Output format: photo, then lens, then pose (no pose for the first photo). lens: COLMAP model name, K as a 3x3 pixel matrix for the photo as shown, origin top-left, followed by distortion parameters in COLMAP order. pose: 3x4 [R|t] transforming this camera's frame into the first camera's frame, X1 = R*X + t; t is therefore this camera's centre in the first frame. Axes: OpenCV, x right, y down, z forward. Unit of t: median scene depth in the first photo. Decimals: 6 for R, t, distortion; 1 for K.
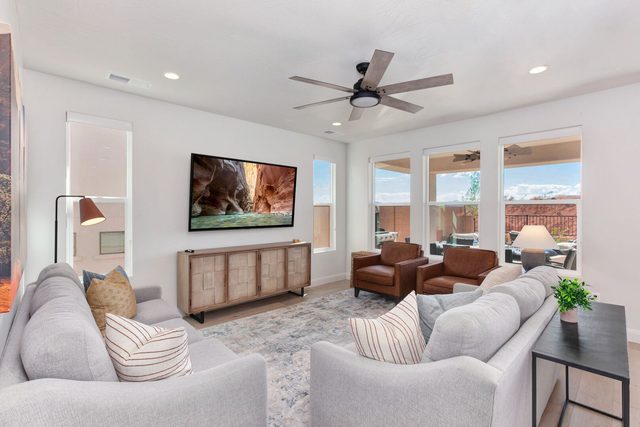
lens RADIAL K [[295.5, 0, 320.9], [0, 295.5, 211.5], [0, 0, 1]] dist [0.001251, 0.000594]
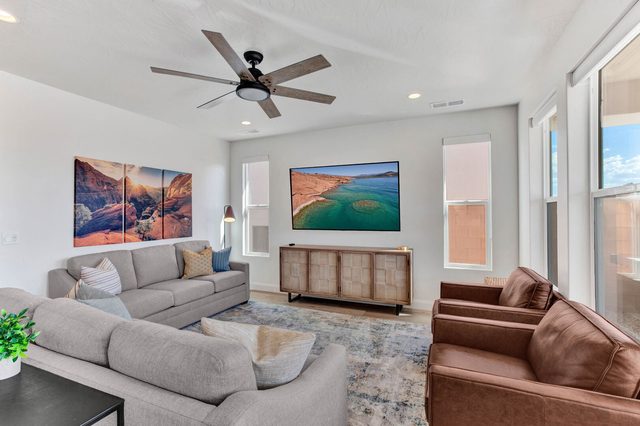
lens RADIAL K [[295.5, 0, 320.9], [0, 295.5, 211.0], [0, 0, 1]] dist [0.001251, 0.000594]
pose [[0.393440, -0.007255, -0.919322, 0.695409], [0.009266, 0.999949, -0.003925, -0.005810], [0.919304, -0.006975, 0.393487, 0.531652]]
